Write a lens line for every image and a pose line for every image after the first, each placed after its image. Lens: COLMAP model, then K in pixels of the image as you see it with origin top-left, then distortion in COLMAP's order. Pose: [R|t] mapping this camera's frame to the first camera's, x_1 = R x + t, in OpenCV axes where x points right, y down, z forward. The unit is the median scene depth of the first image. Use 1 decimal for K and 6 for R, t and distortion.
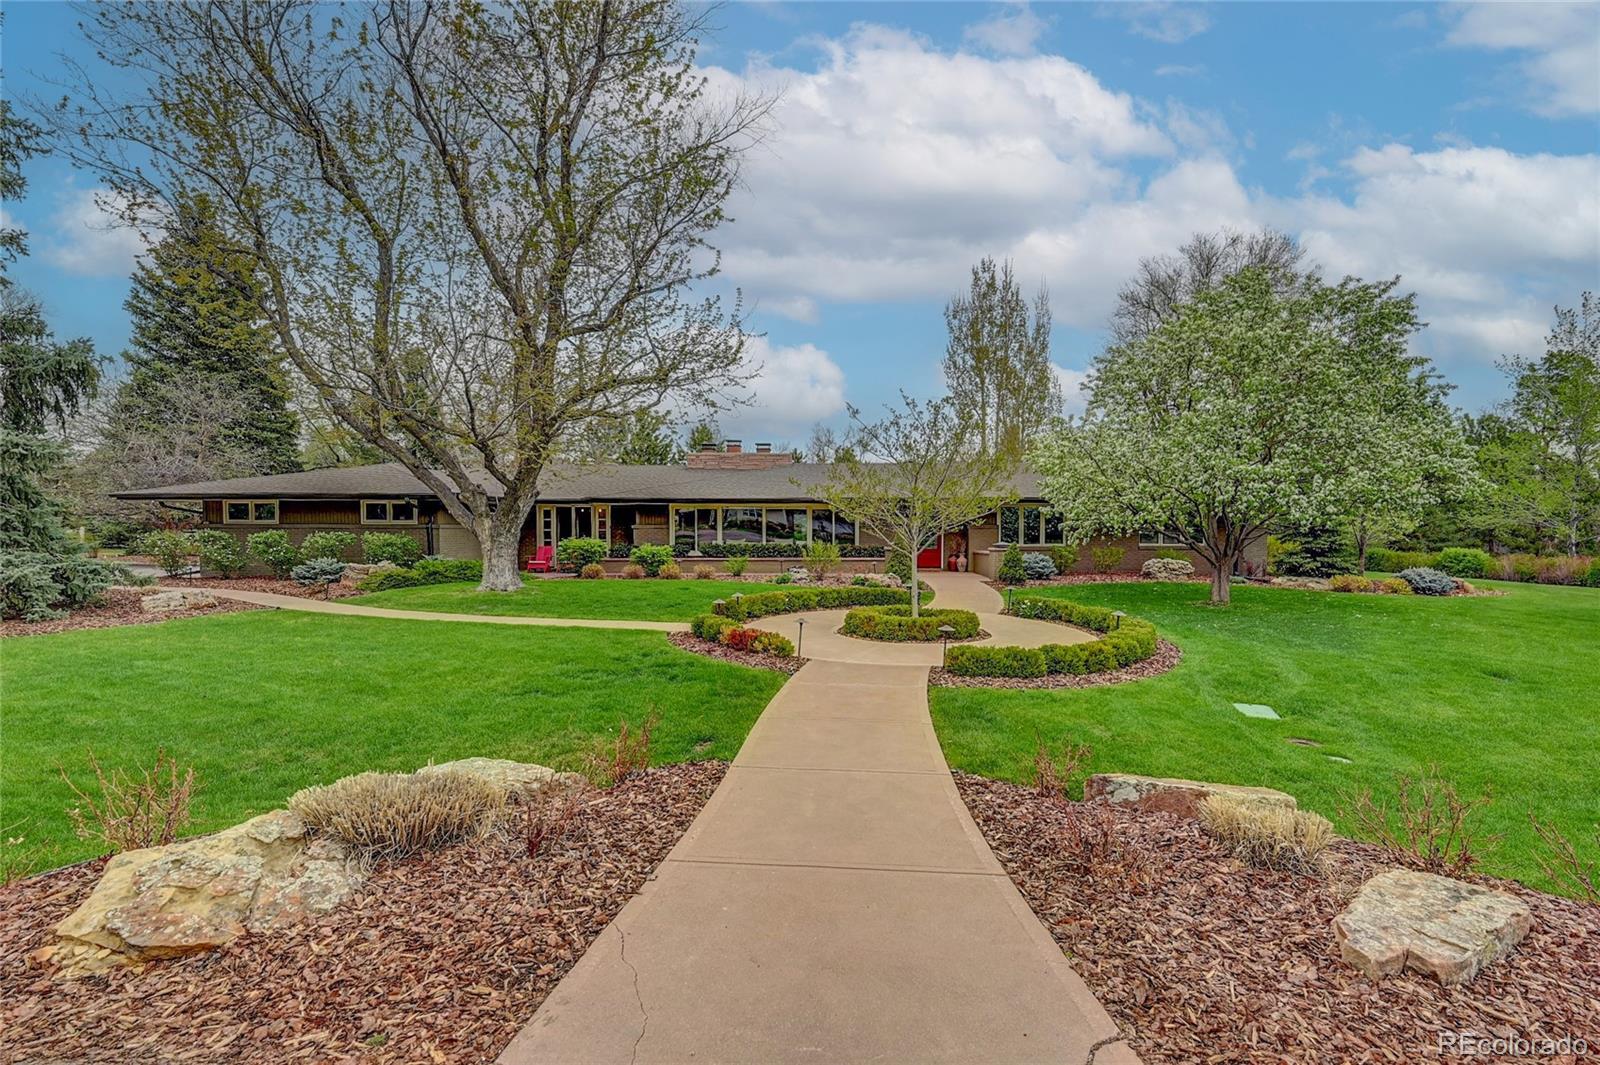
lens RADIAL K [[639.6, 0, 800.0], [0, 639.6, 532.5], [0, 0, 1]] dist [-0.000149, -0.000085]
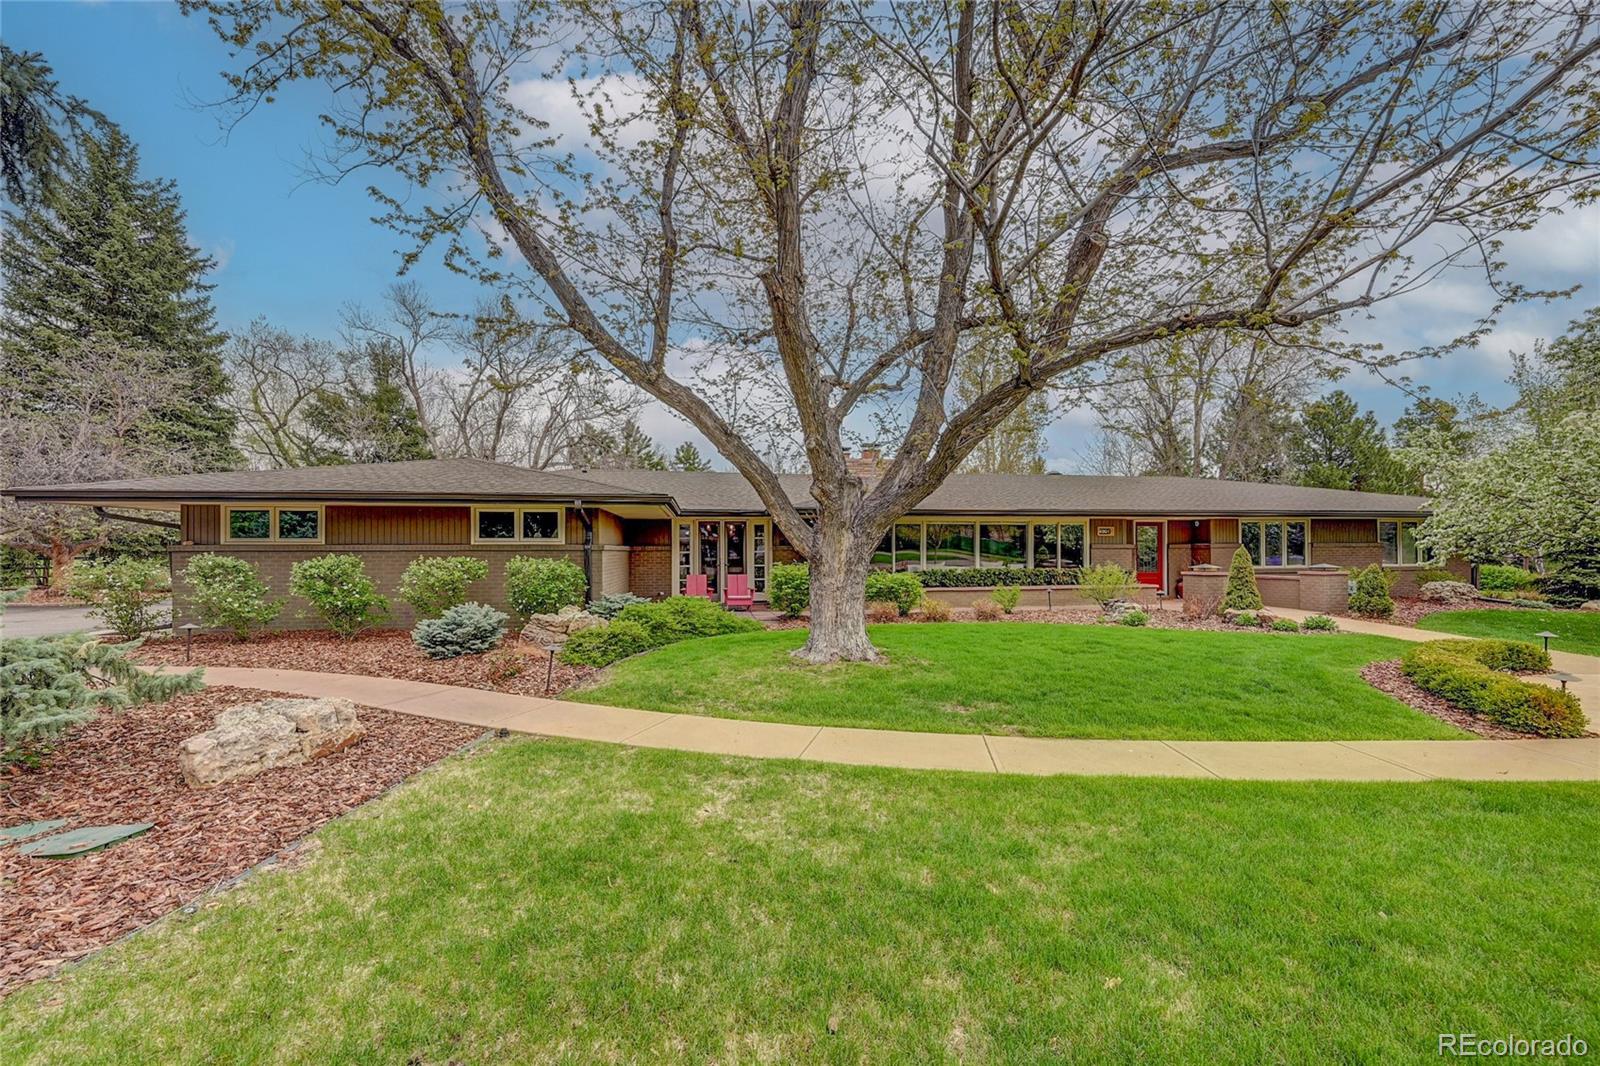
lens RADIAL K [[589.7, 0, 800.0], [0, 589.7, 533.0], [0, 0, 1]] dist [-0.005486, -0.000032]
pose [[0.987452, -0.000956, 0.157917, -0.460082], [0.006945, 0.999277, -0.037380, -0.000508], [-0.157767, 0.038008, 0.986745, 0.383462]]
